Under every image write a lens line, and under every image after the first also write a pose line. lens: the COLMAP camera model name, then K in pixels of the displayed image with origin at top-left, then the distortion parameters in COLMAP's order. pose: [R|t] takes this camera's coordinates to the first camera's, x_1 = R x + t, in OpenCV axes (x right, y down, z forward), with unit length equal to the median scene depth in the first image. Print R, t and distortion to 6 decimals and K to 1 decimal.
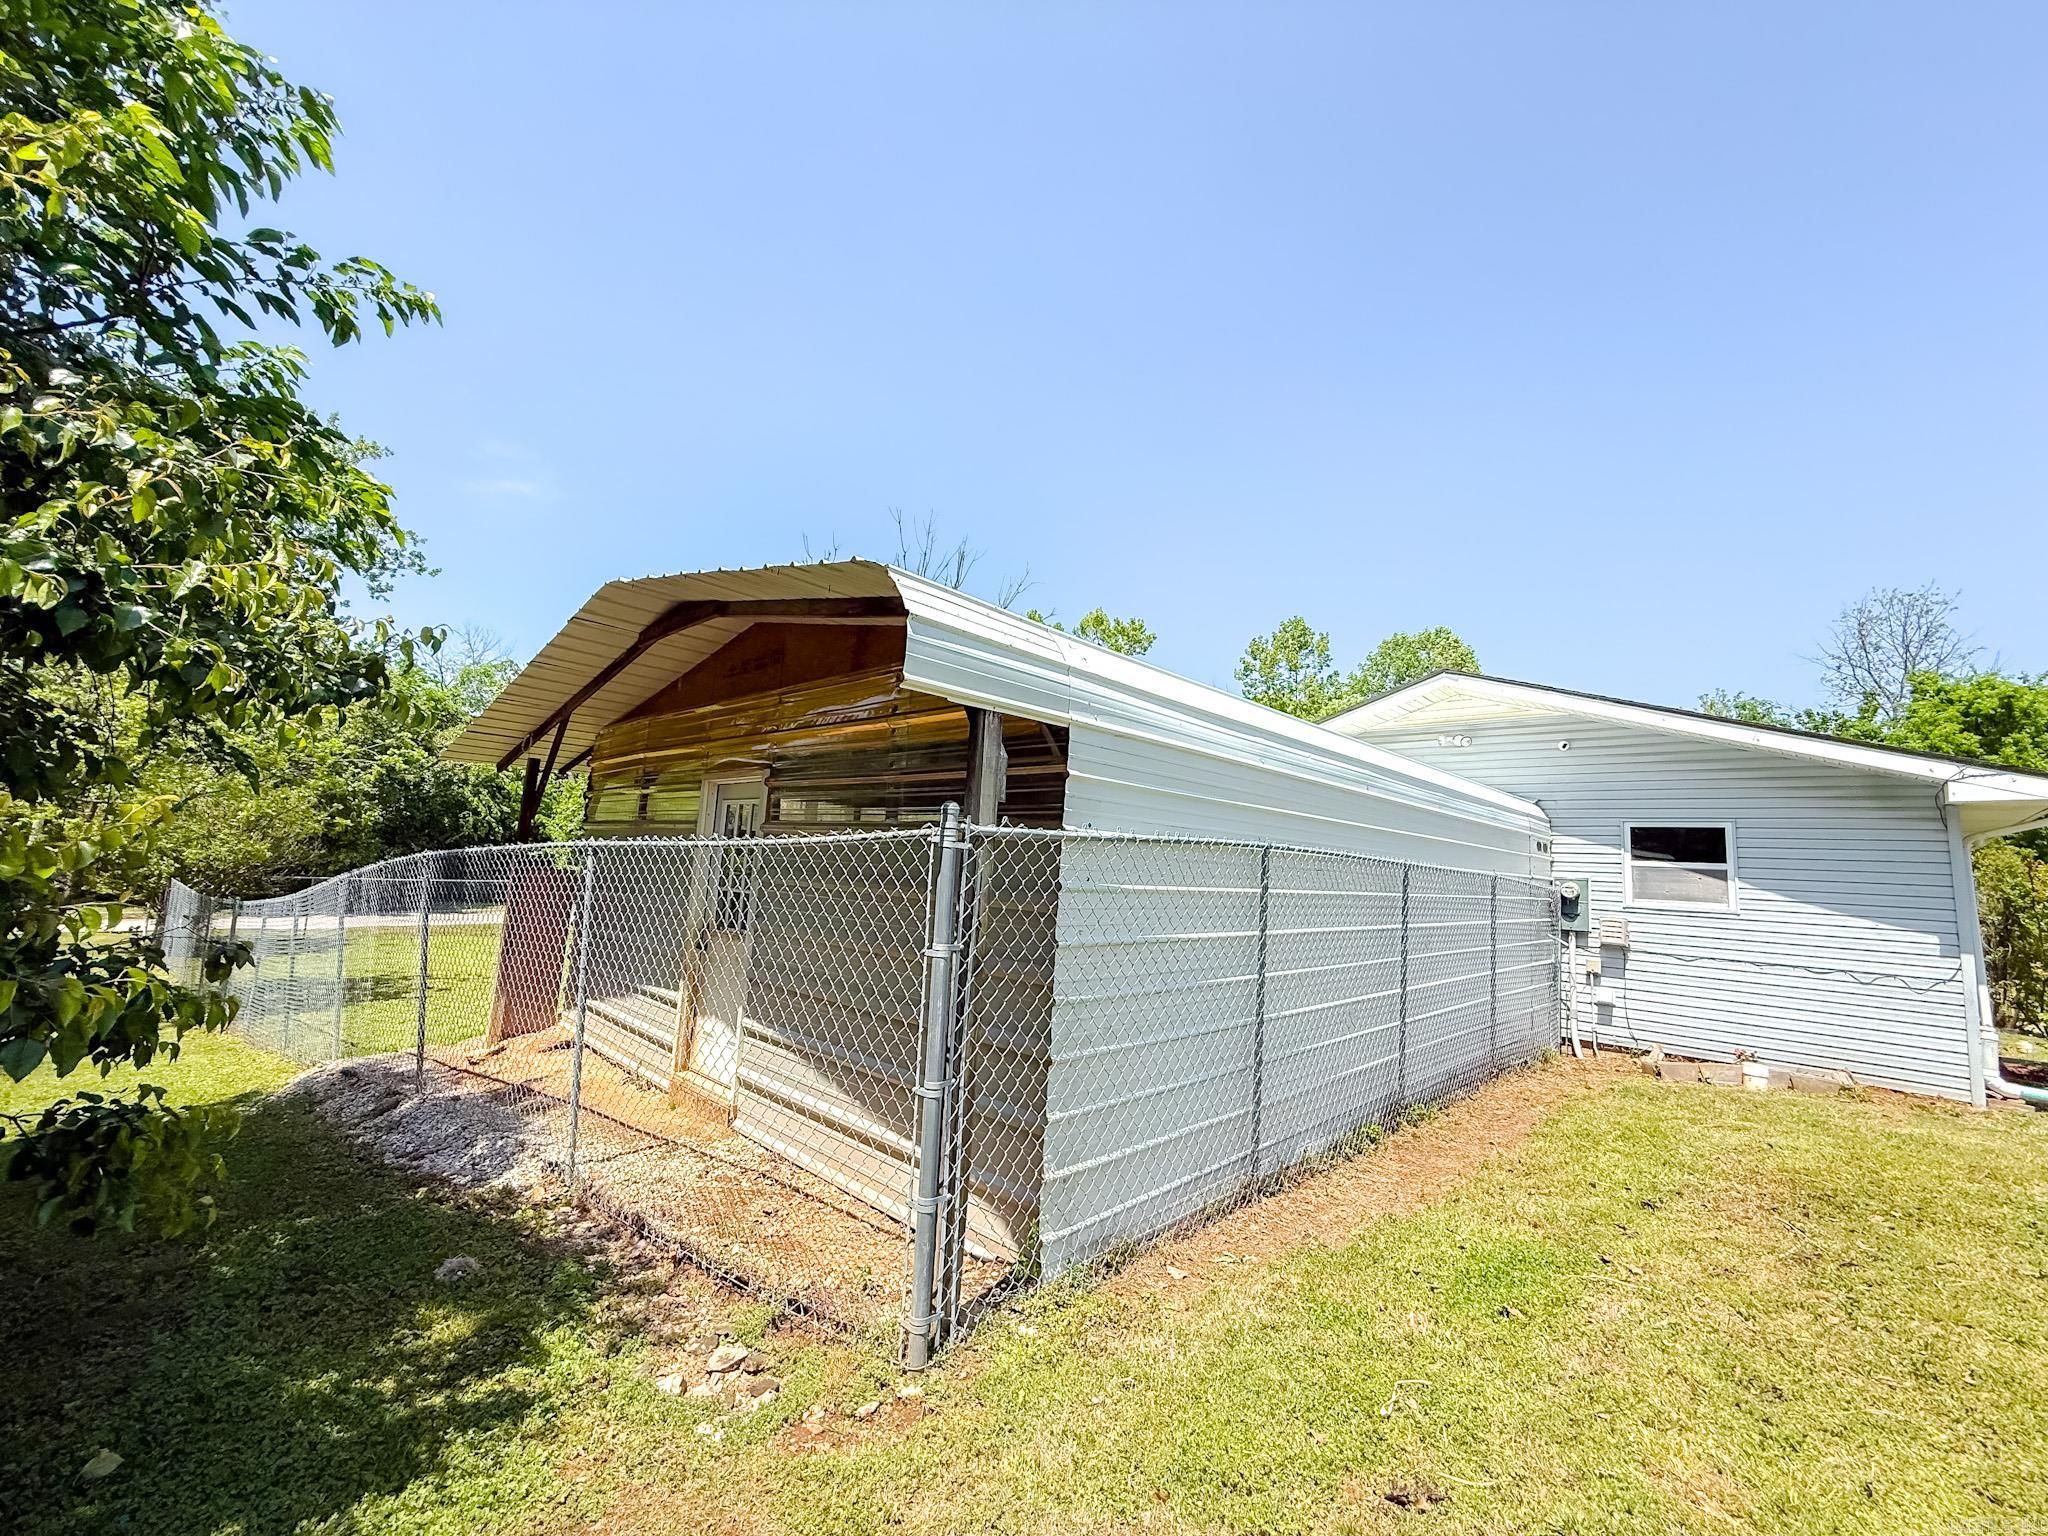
lens RADIAL K [[815.6, 0, 1026.8], [0, 815.6, 767.0], [0, 0, 1]] dist [0.000157, 0.000005]
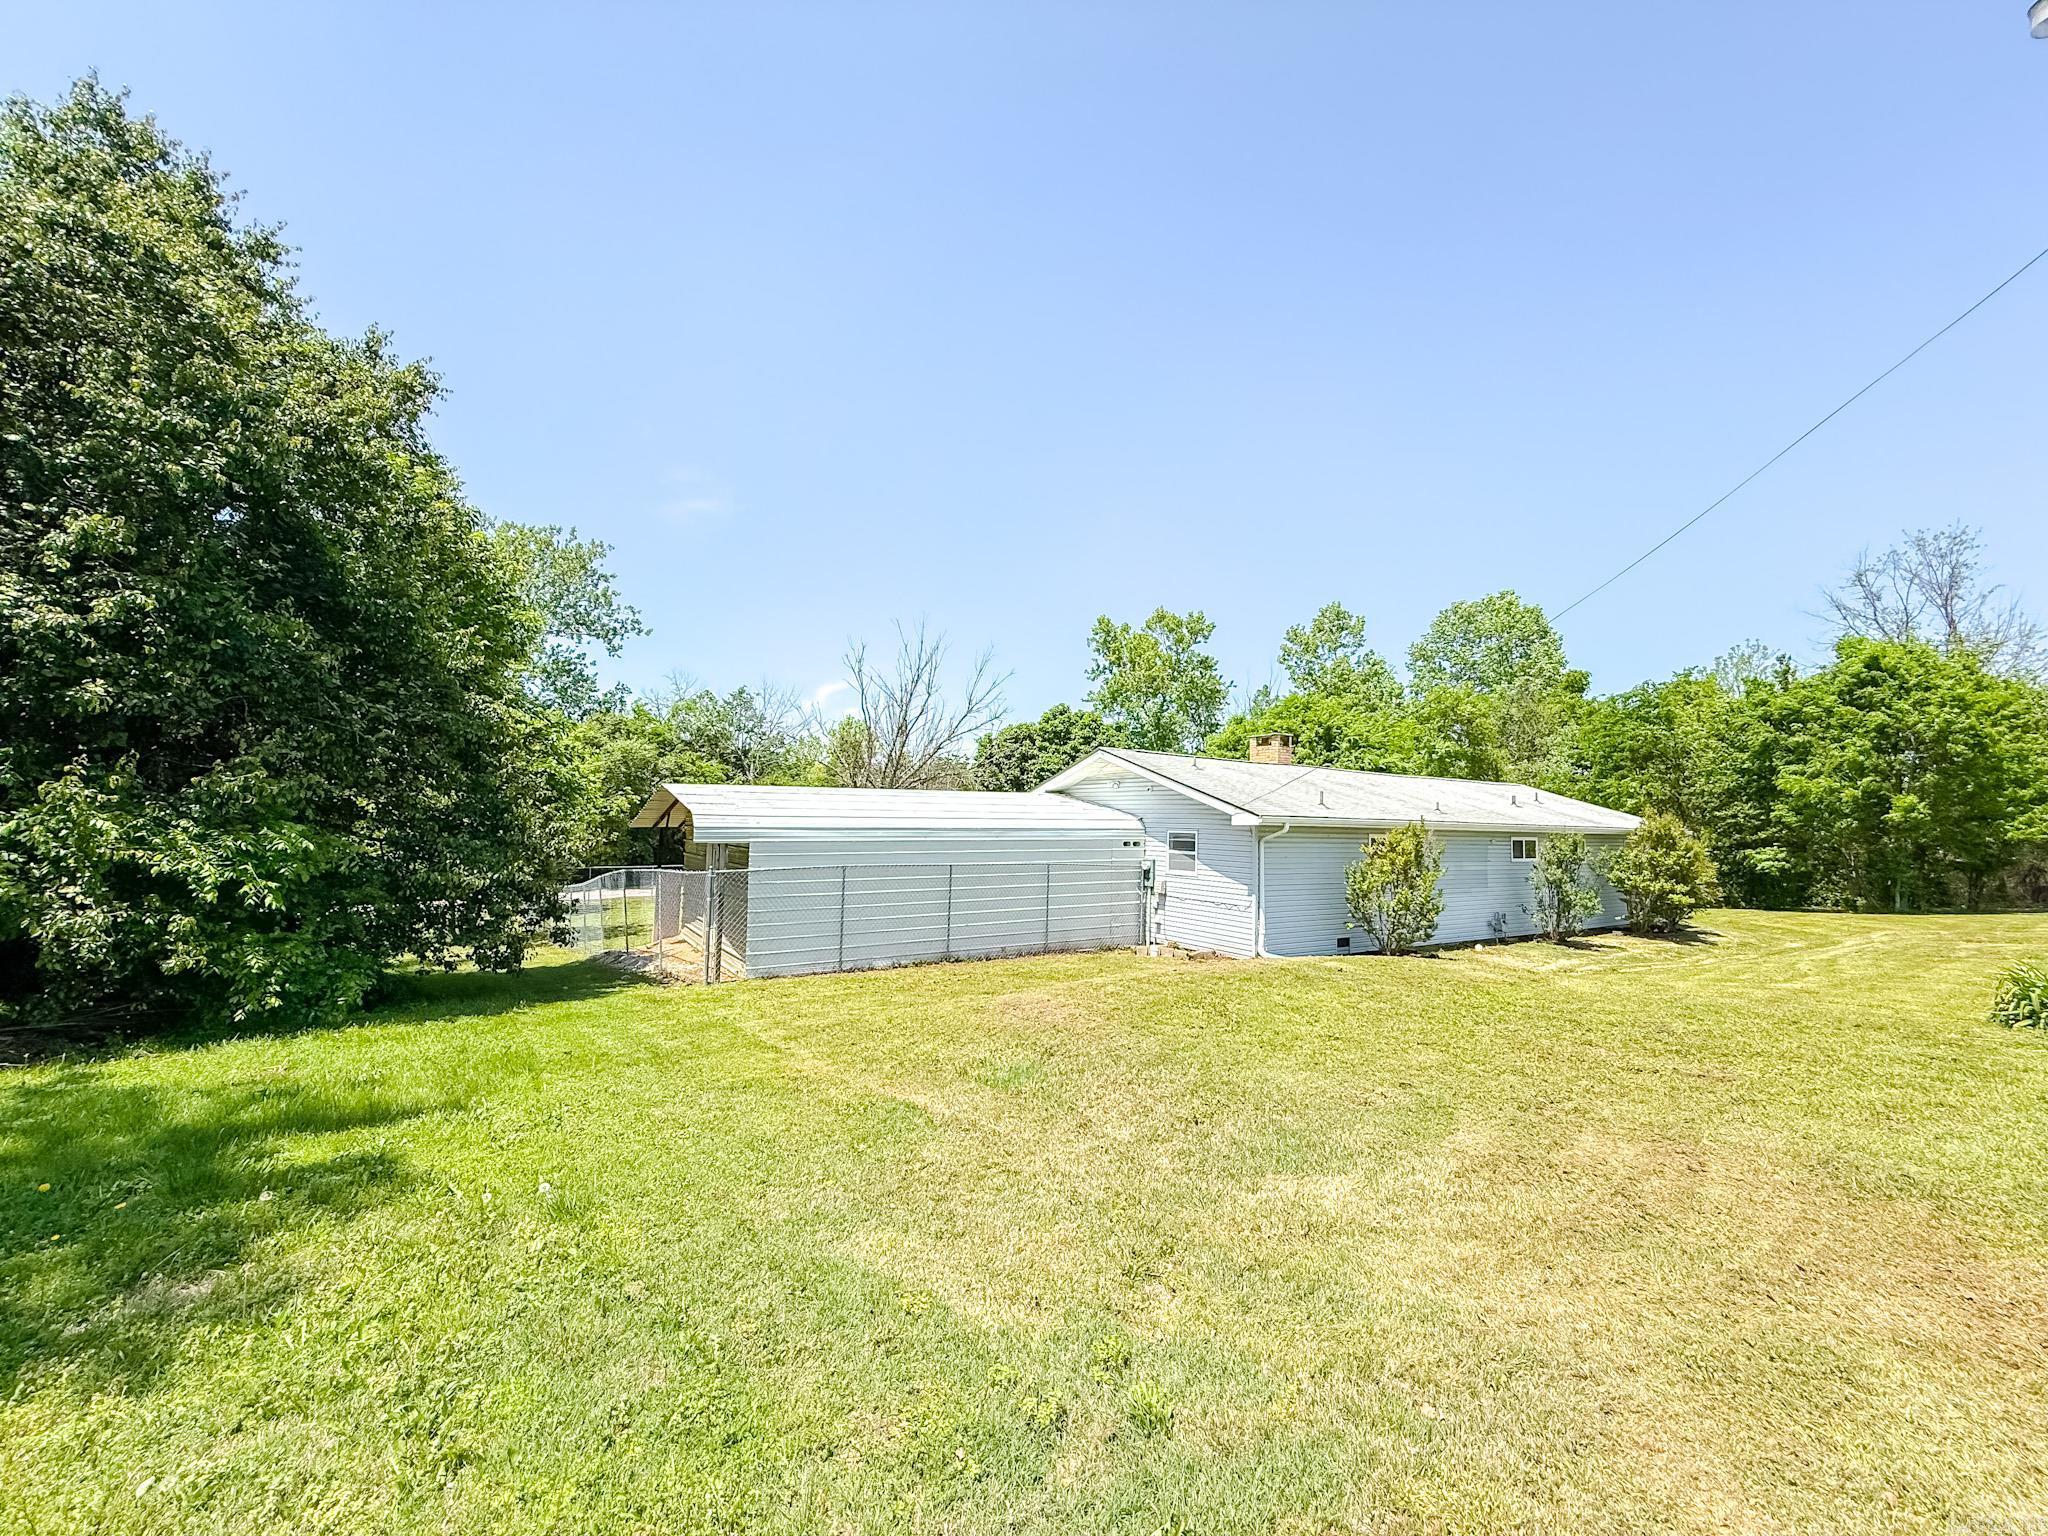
lens RADIAL K [[815.6, 0, 1026.8], [0, 815.6, 767.0], [0, 0, 1]] dist [0.000157, 0.000005]
pose [[0.973817, -0.055456, -0.220466, 0.851153], [0.066461, 0.996870, 0.042812, -0.187423], [0.217402, -0.056344, 0.974455, -0.955049]]
